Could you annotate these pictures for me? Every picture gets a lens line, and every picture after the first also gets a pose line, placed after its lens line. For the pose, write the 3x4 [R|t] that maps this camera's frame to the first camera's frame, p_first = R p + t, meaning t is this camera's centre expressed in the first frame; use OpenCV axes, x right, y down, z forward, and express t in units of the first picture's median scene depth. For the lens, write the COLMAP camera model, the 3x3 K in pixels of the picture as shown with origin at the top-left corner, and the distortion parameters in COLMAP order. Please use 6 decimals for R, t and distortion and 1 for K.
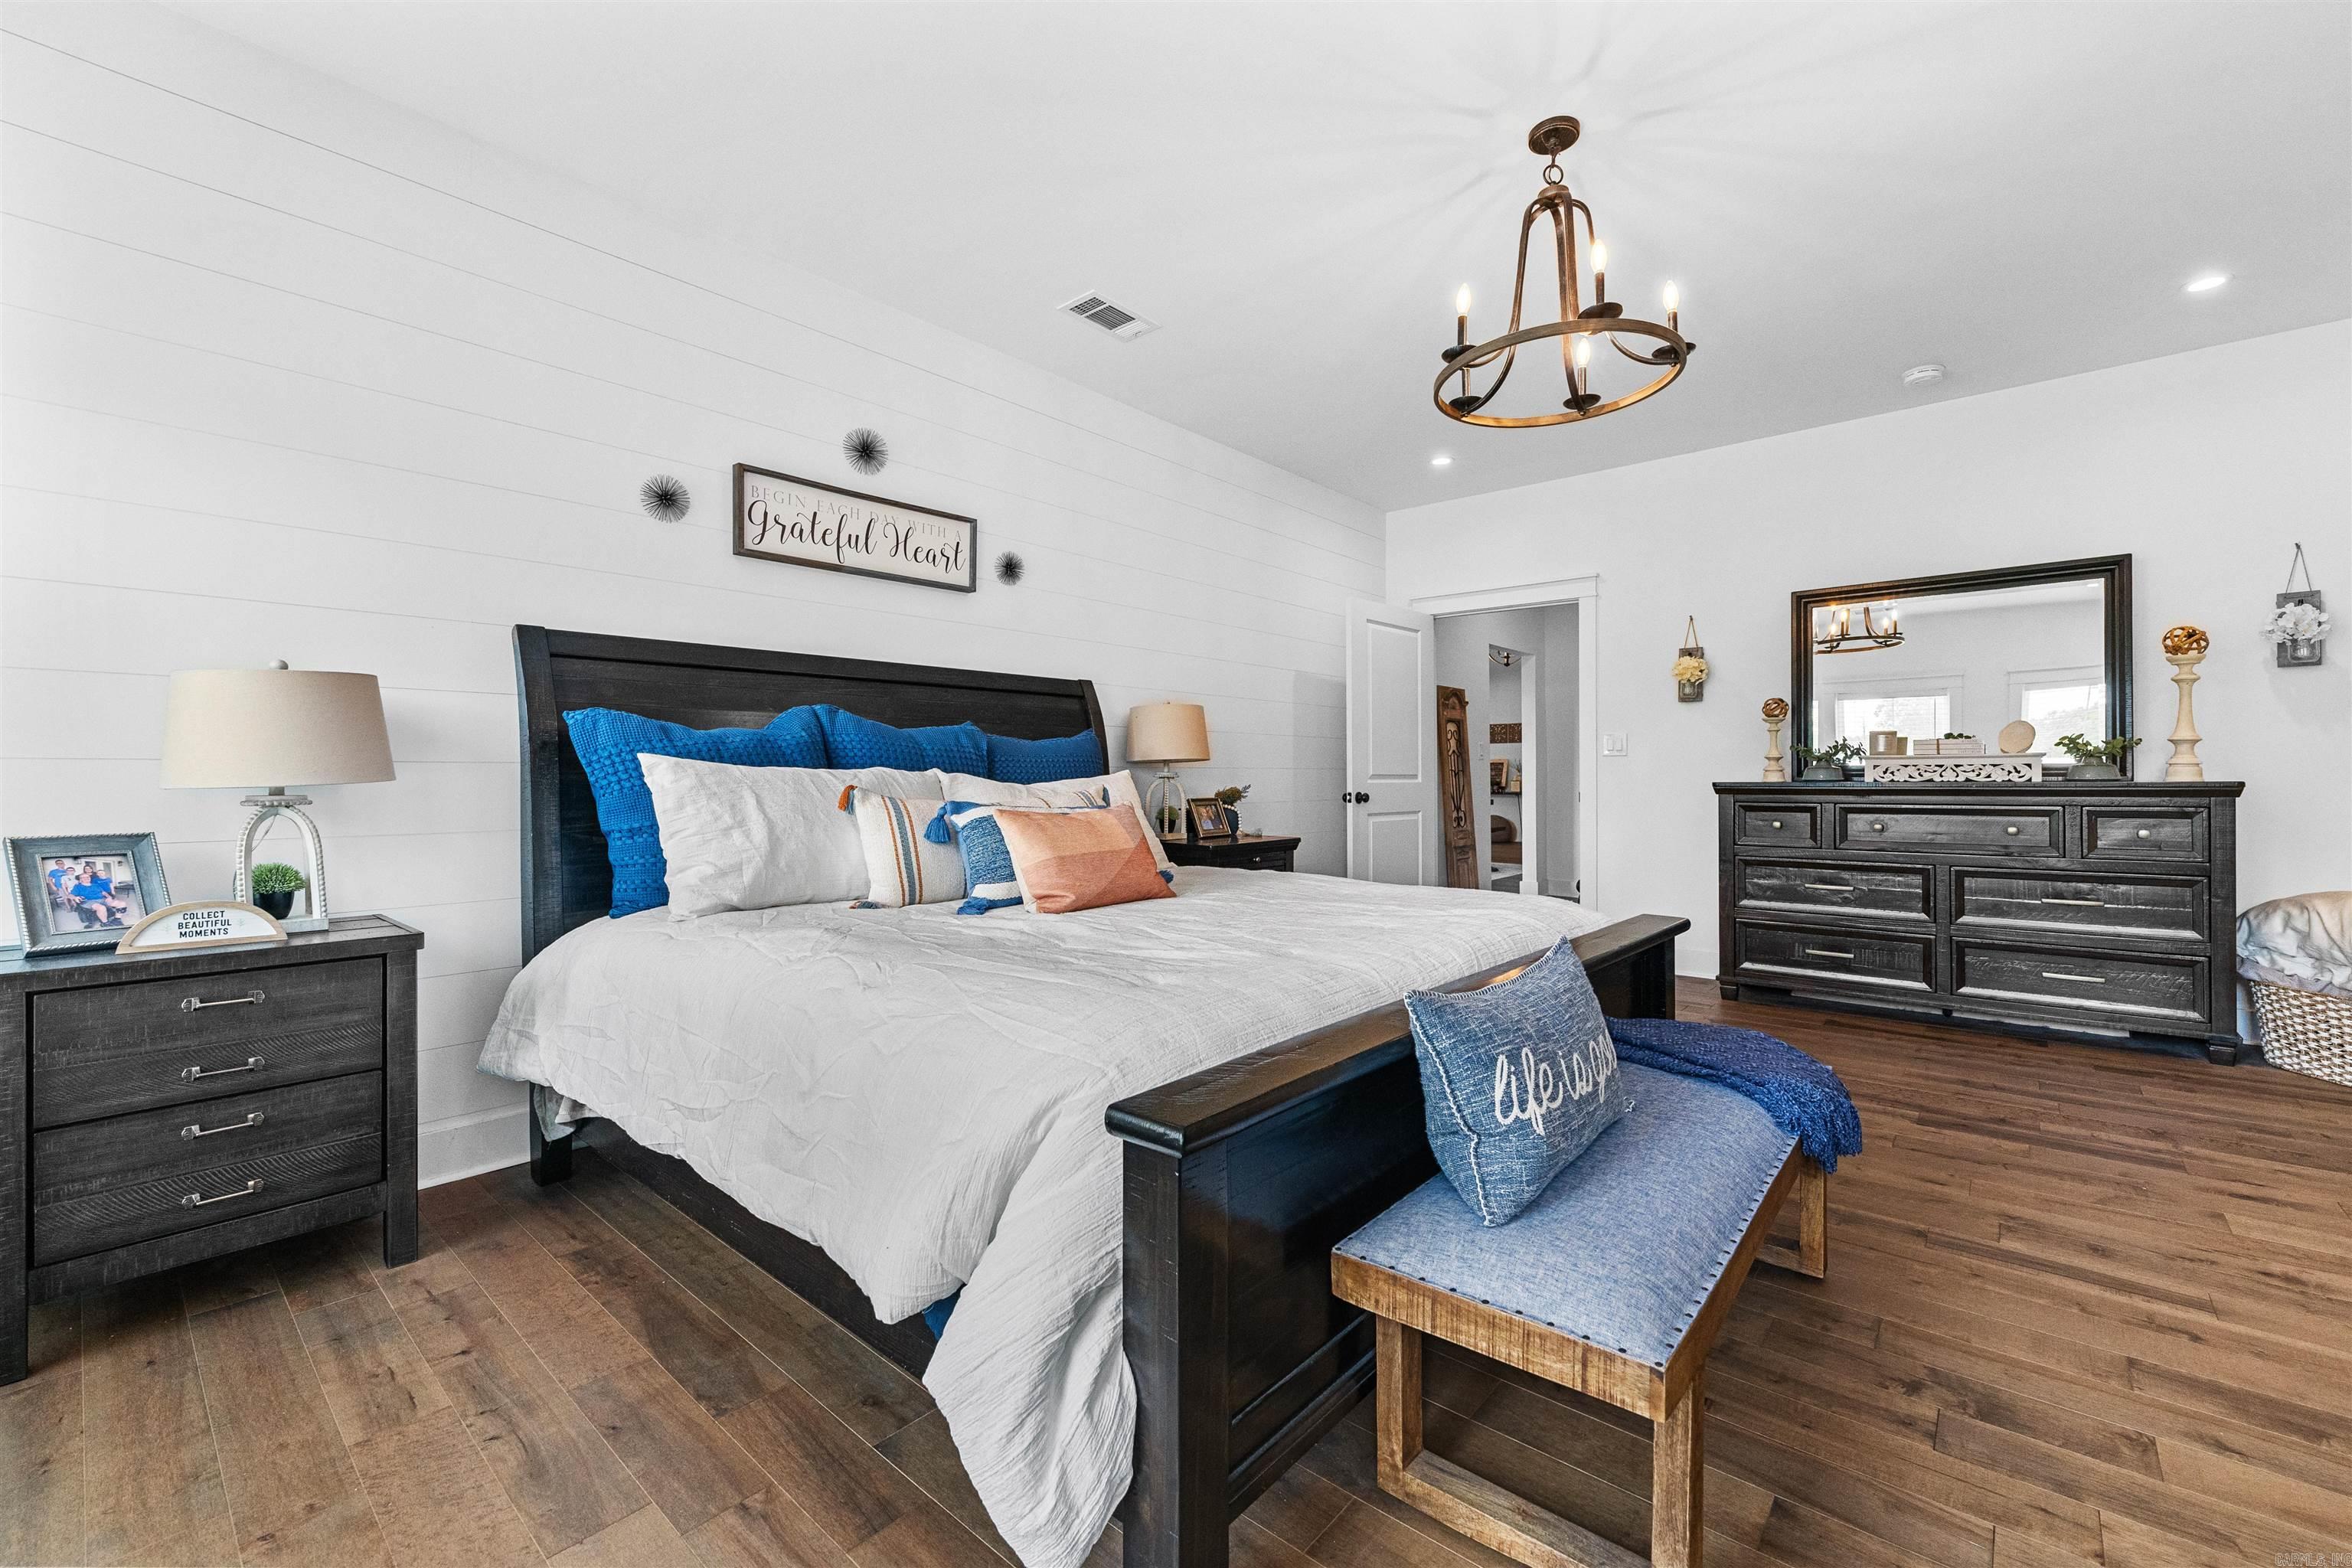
lens RADIAL K [[958.8, 0, 1181.8], [0, 958.8, 777.1], [0, 0, 1]] dist [0.001270, -0.006382]
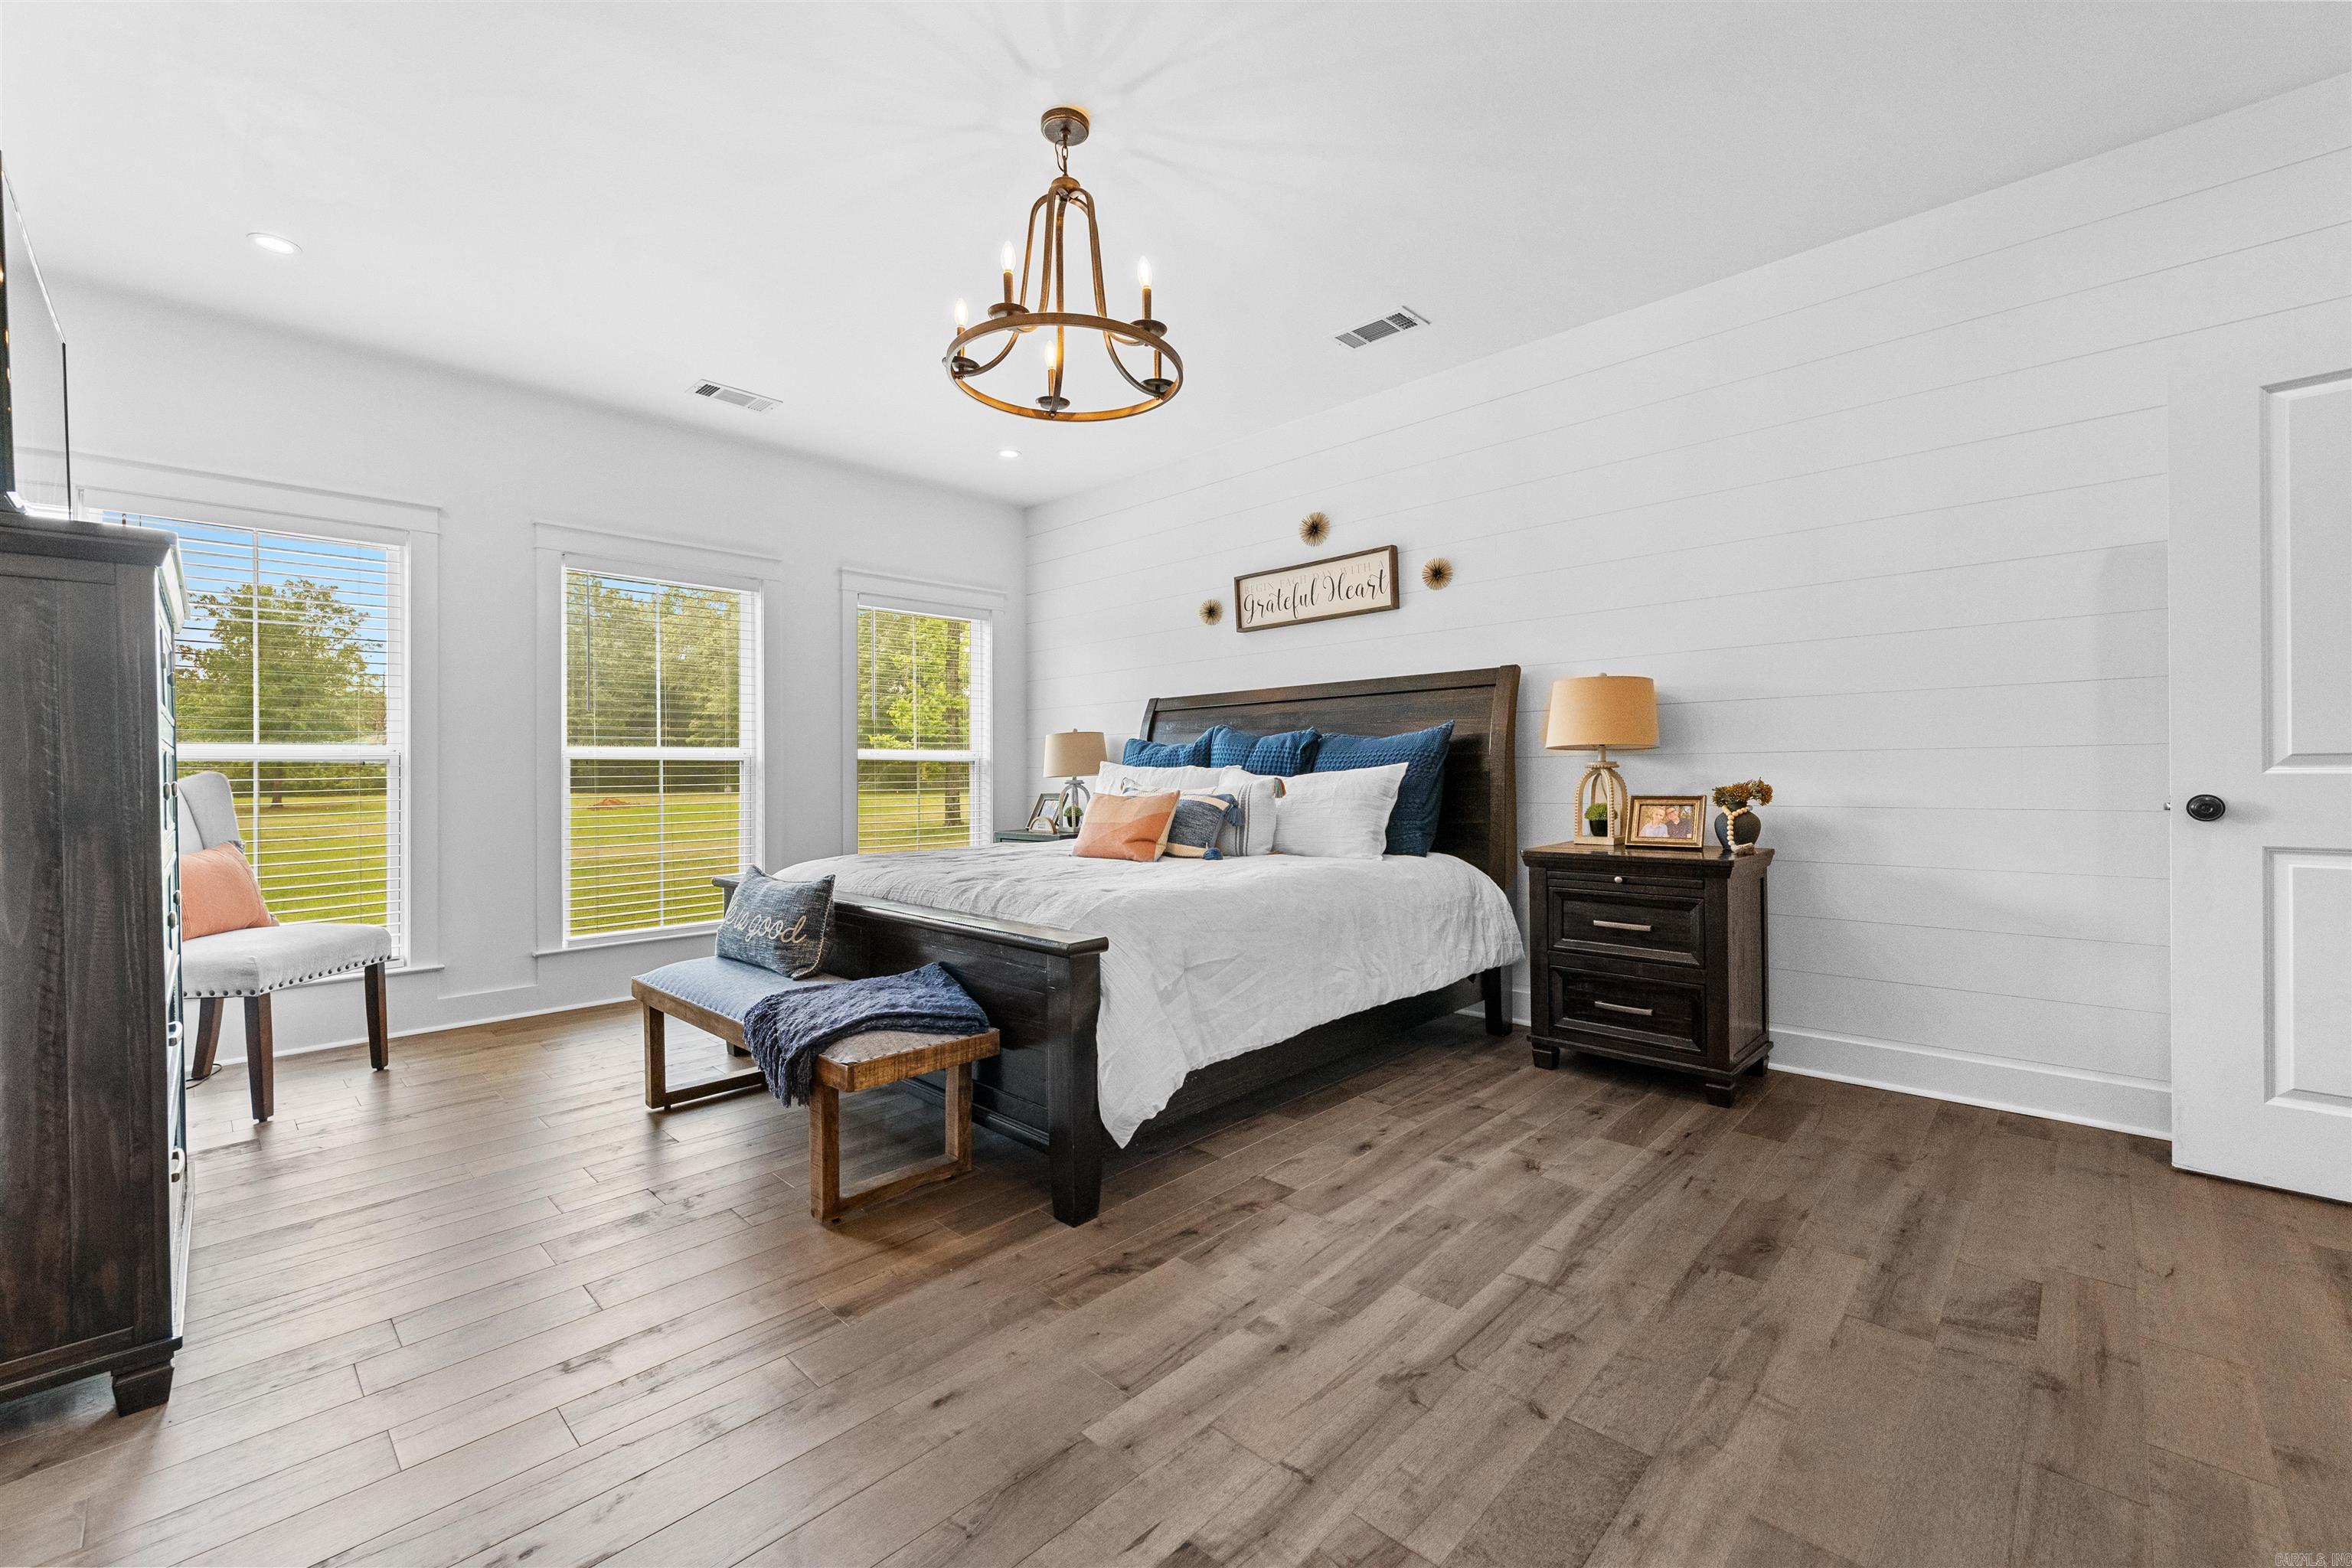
lens RADIAL K [[958.8, 0, 1181.8], [0, 958.8, 777.1], [0, 0, 1]] dist [0.001270, -0.006382]
pose [[-0.039918, 0.004791, -0.999191, 1.068875], [0.011806, 0.999921, 0.004323, 0.001853], [0.999133, -0.011624, -0.039972, 0.893789]]
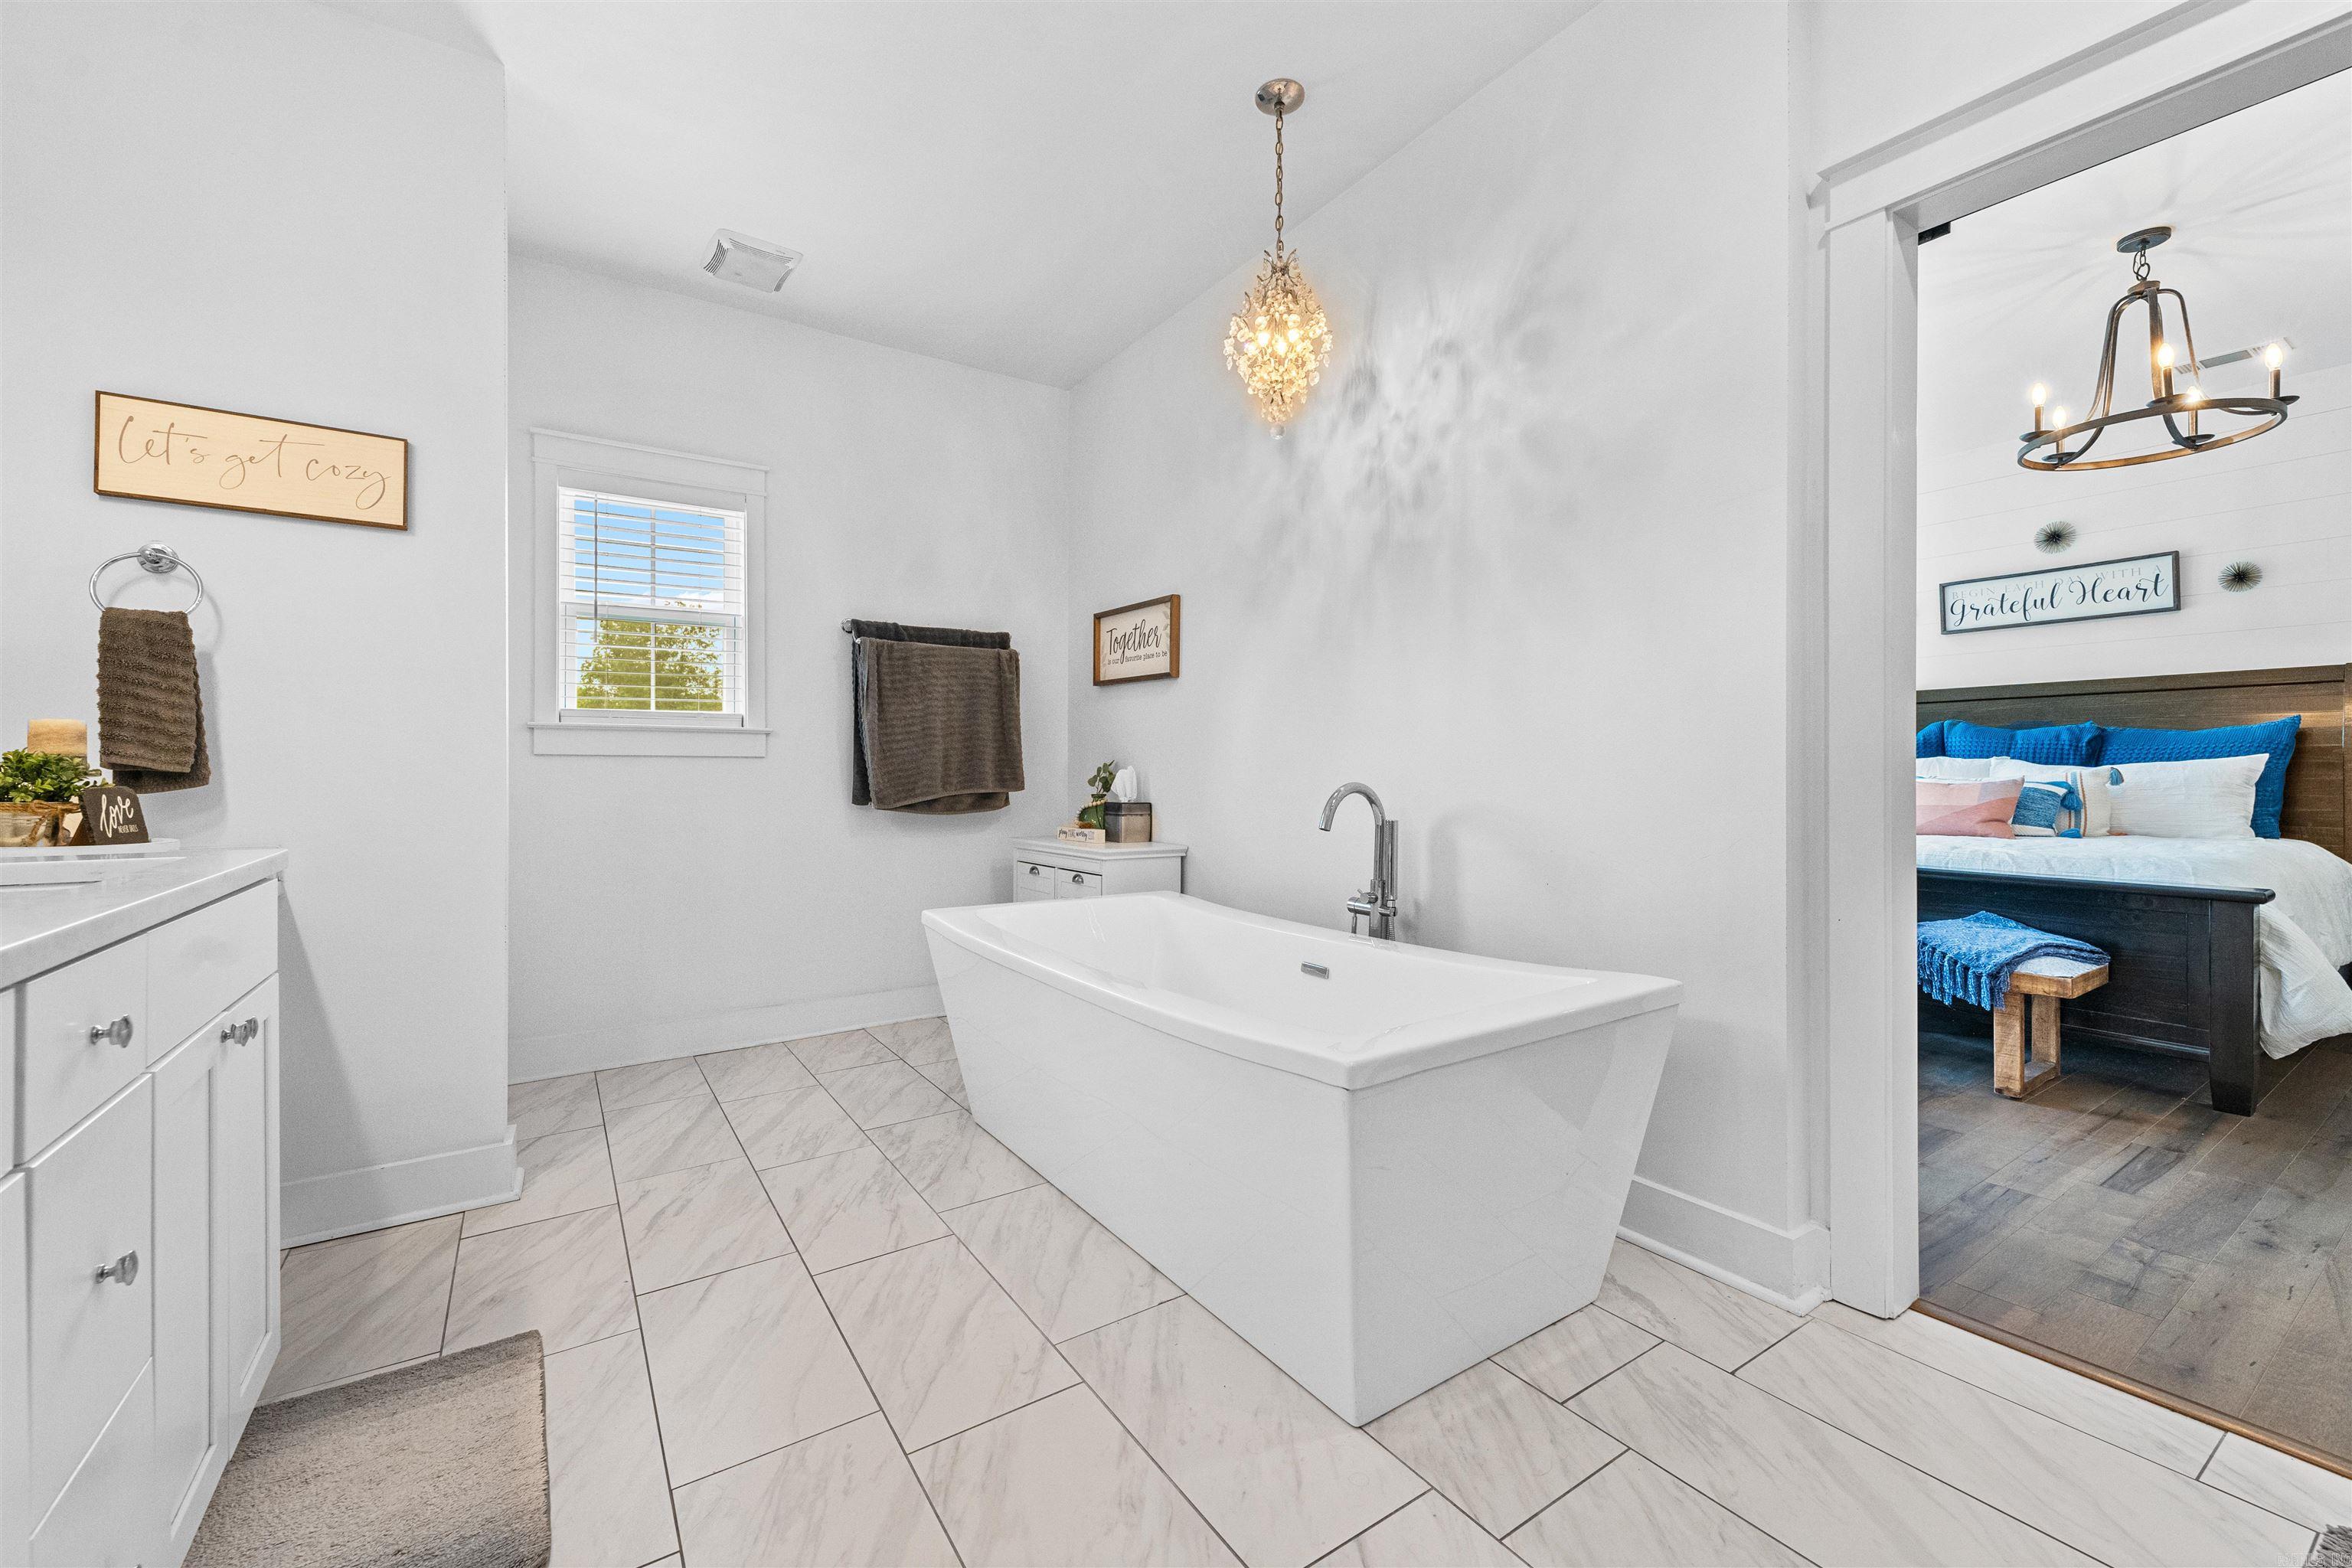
lens RADIAL K [[956.8, 0, 1171.5], [0, 956.8, 763.4], [0, 0, 1]] dist [0.013280, -0.004758]
pose [[-0.257243, -0.004226, -0.966337, 1.479851], [0.003902, 0.999978, -0.005412, 0.005680], [0.966339, -0.005163, -0.257221, 0.082609]]
